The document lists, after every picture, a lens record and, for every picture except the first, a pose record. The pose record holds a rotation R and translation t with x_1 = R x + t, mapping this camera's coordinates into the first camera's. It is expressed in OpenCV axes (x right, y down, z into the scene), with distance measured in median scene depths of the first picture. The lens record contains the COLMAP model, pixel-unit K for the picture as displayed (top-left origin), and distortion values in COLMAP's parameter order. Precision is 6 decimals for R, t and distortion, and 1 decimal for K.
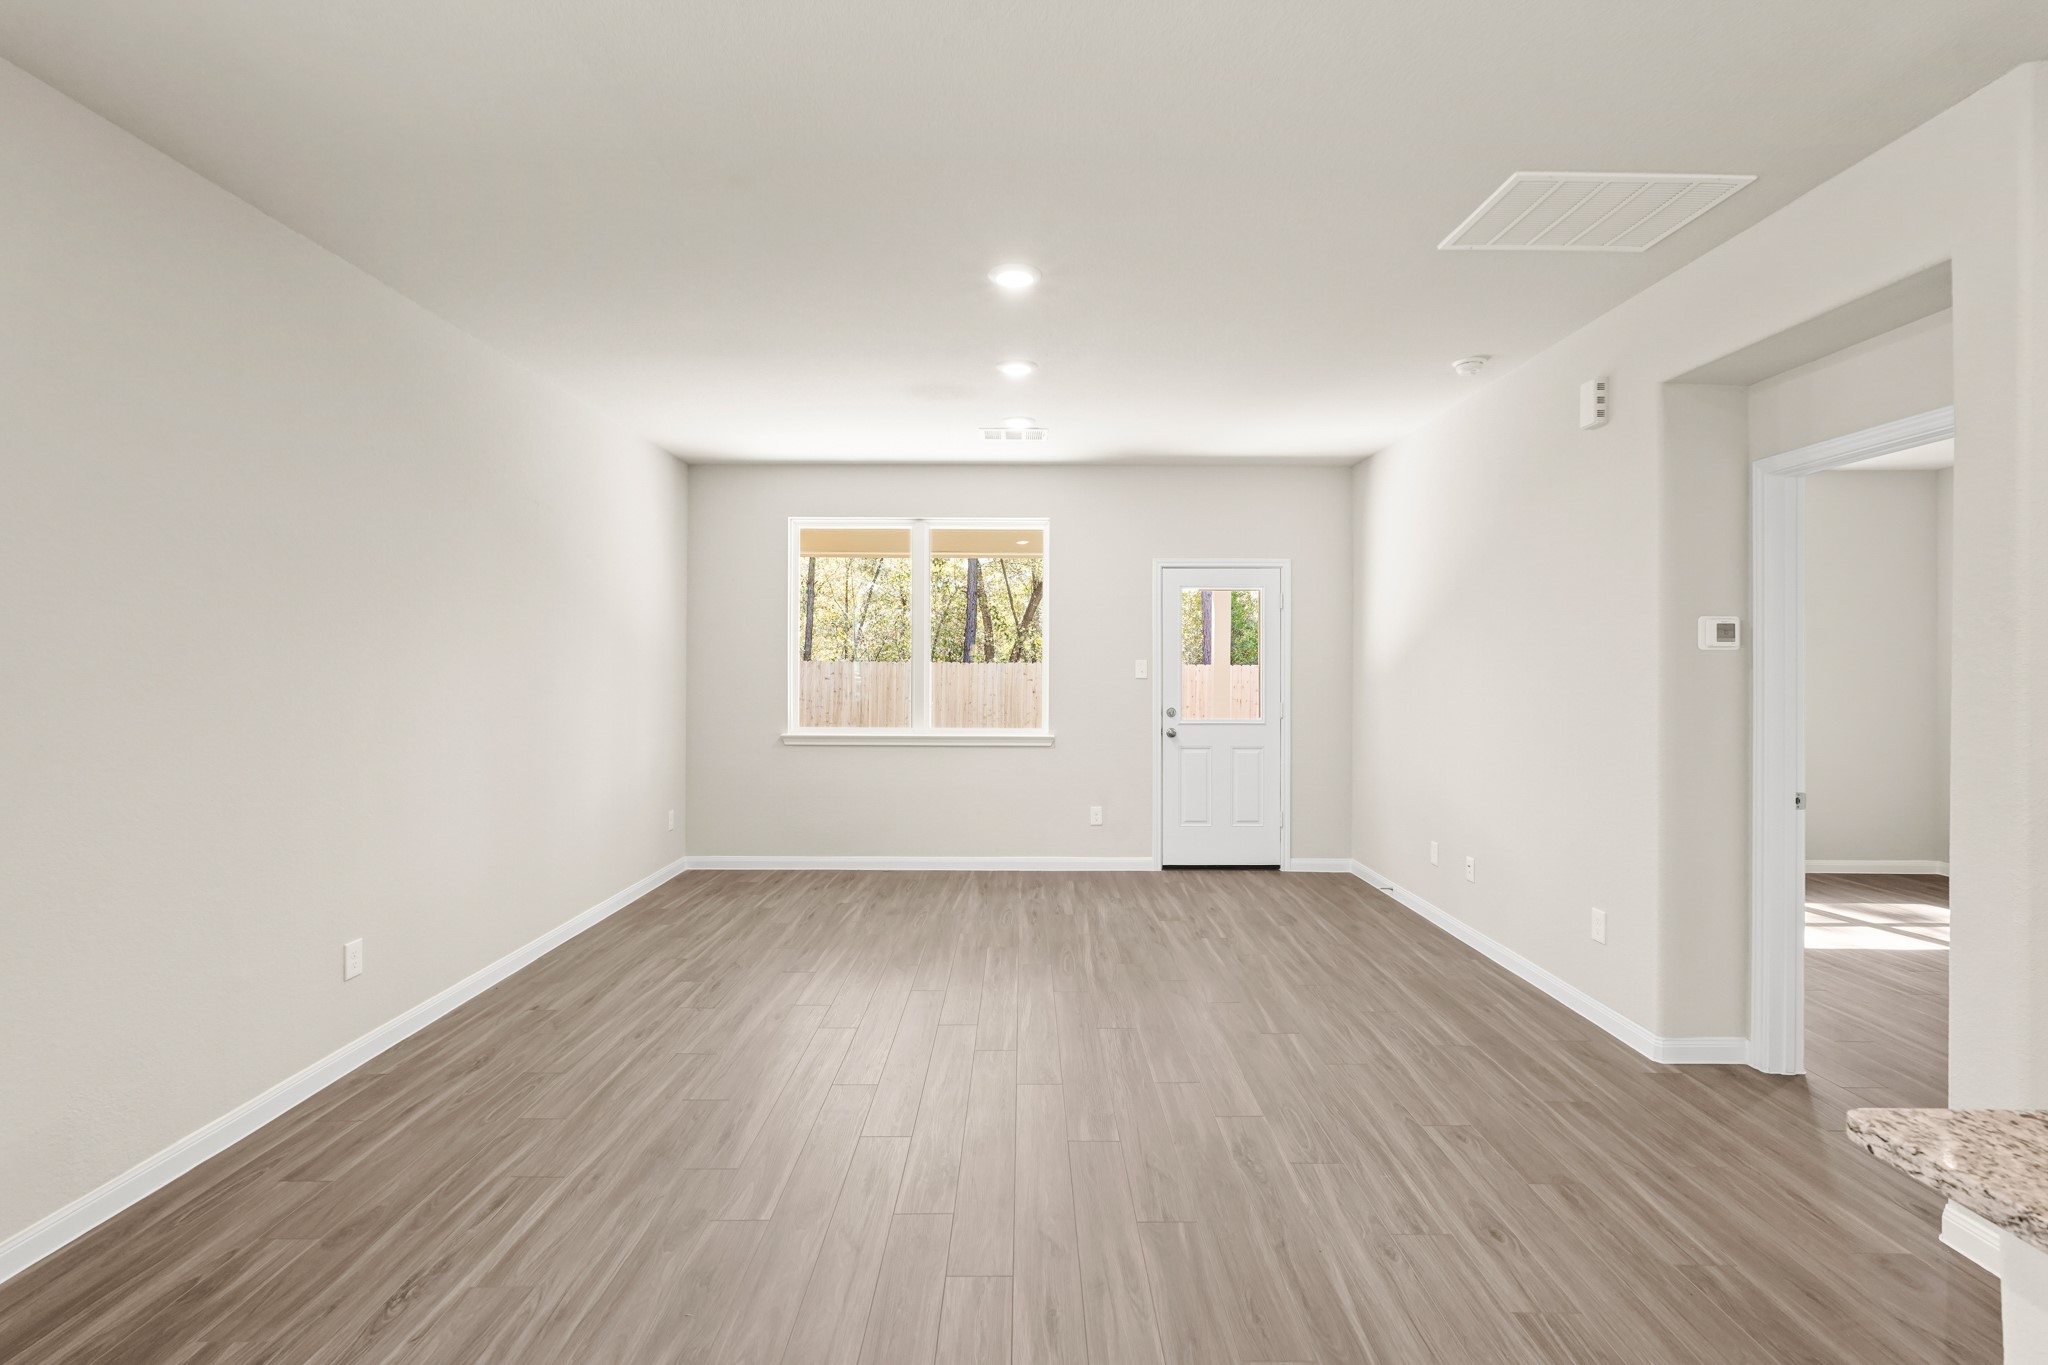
lens RADIAL K [[911.9, 0, 1025.6], [0, 911.9, 667.1], [0, 0, 1]] dist [-0.003522, 0.000712]
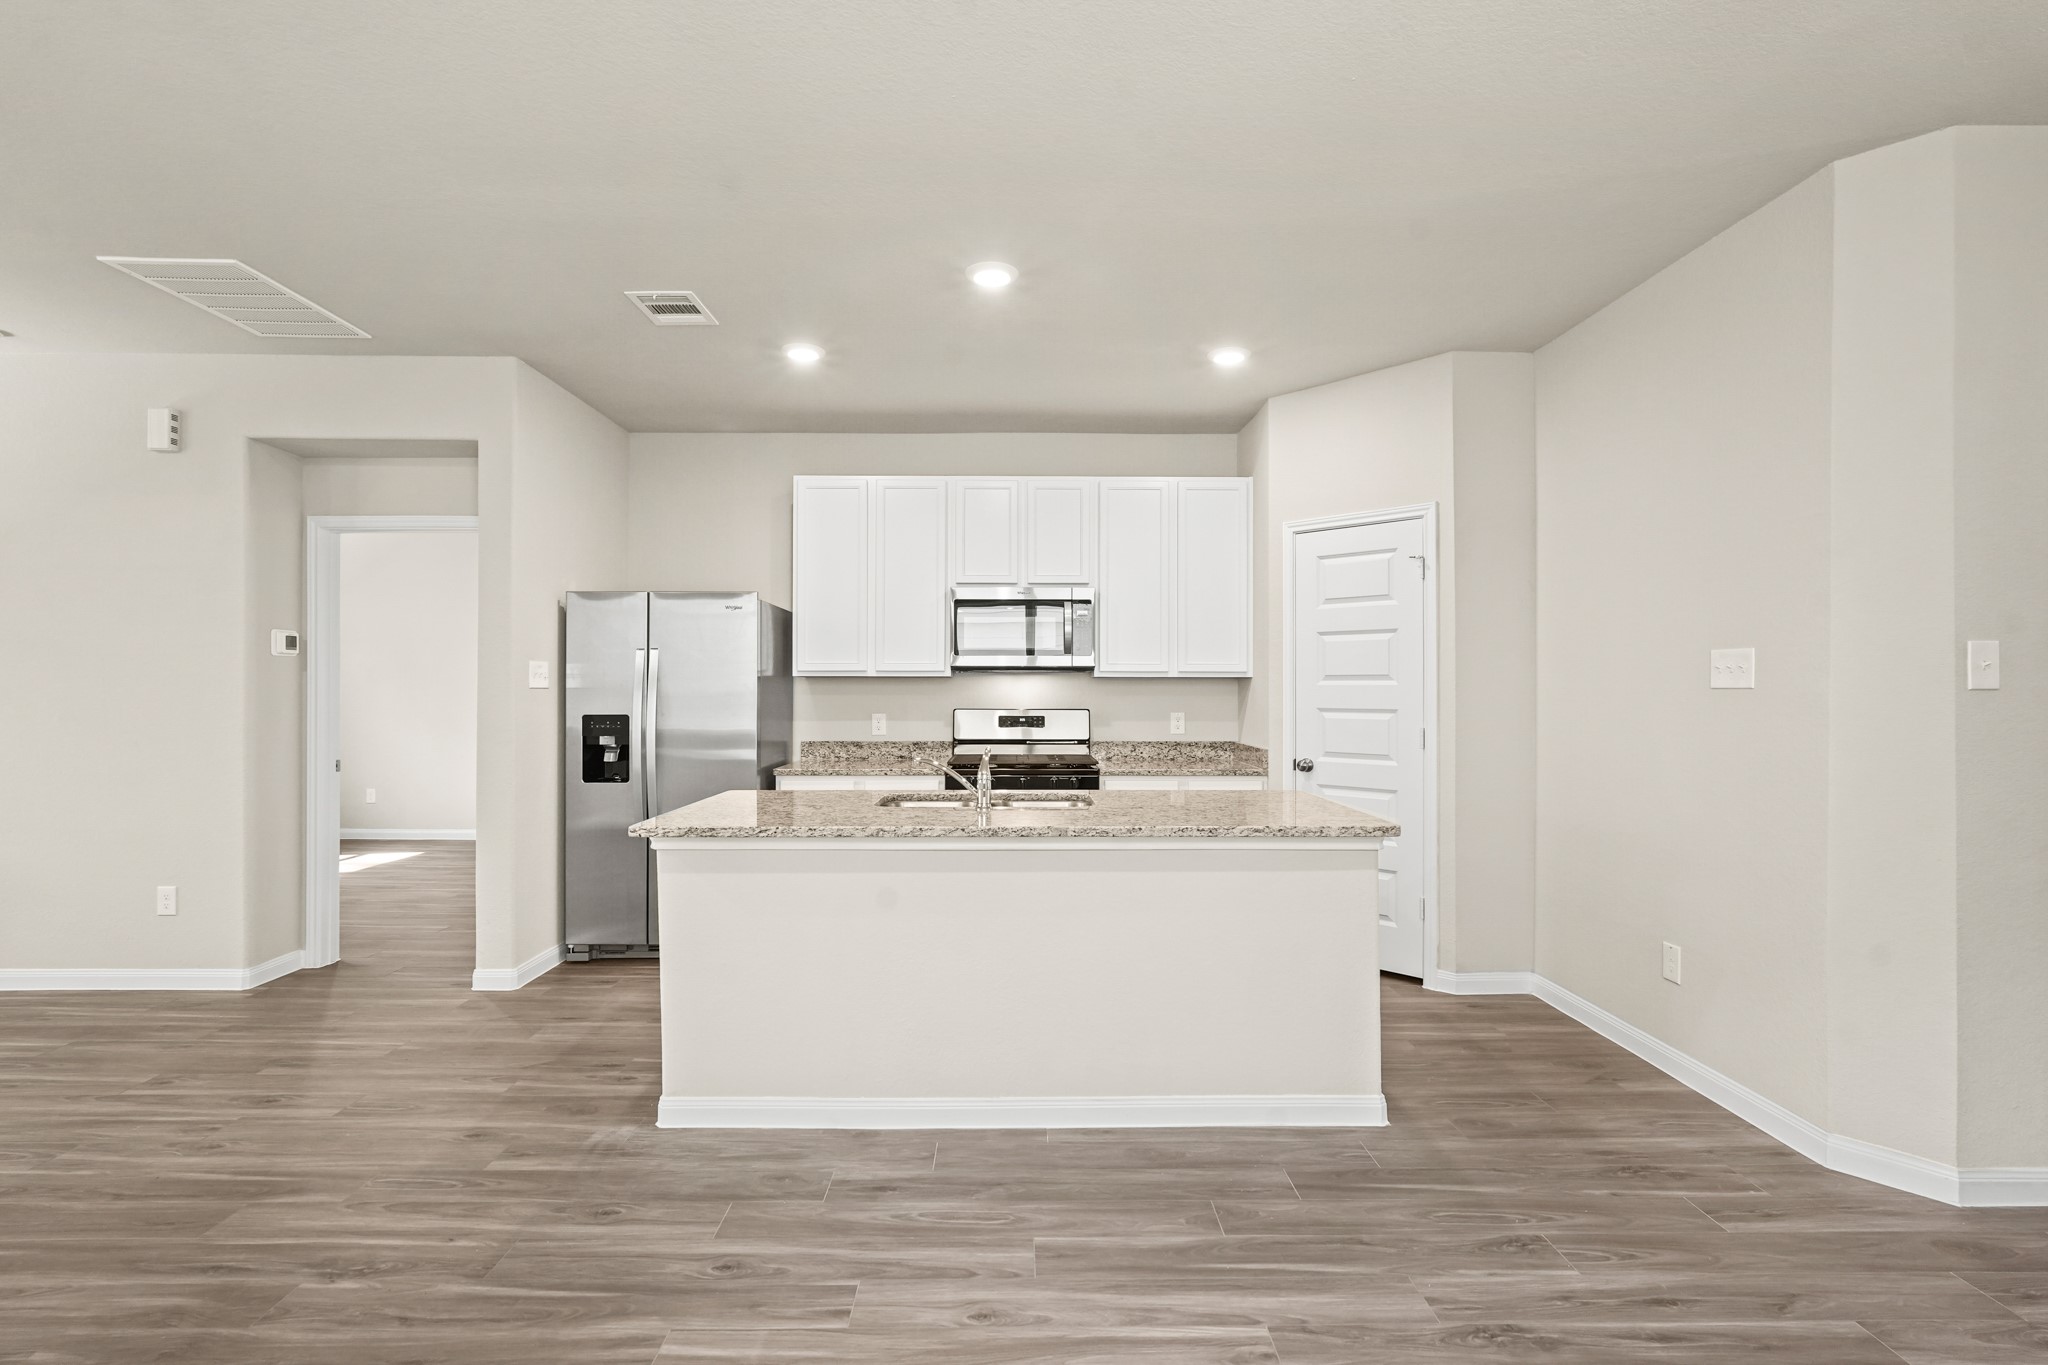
lens RADIAL K [[911.9, 0, 1020.9], [0, 911.9, 680.9], [0, 0, 1]] dist [-0.003522, 0.000712]
pose [[-0.001606, 0.001774, 0.999997, -0.540377], [-0.004371, 0.999989, -0.001781, 0.014417], [-0.999989, -0.004374, -0.001598, -0.045798]]
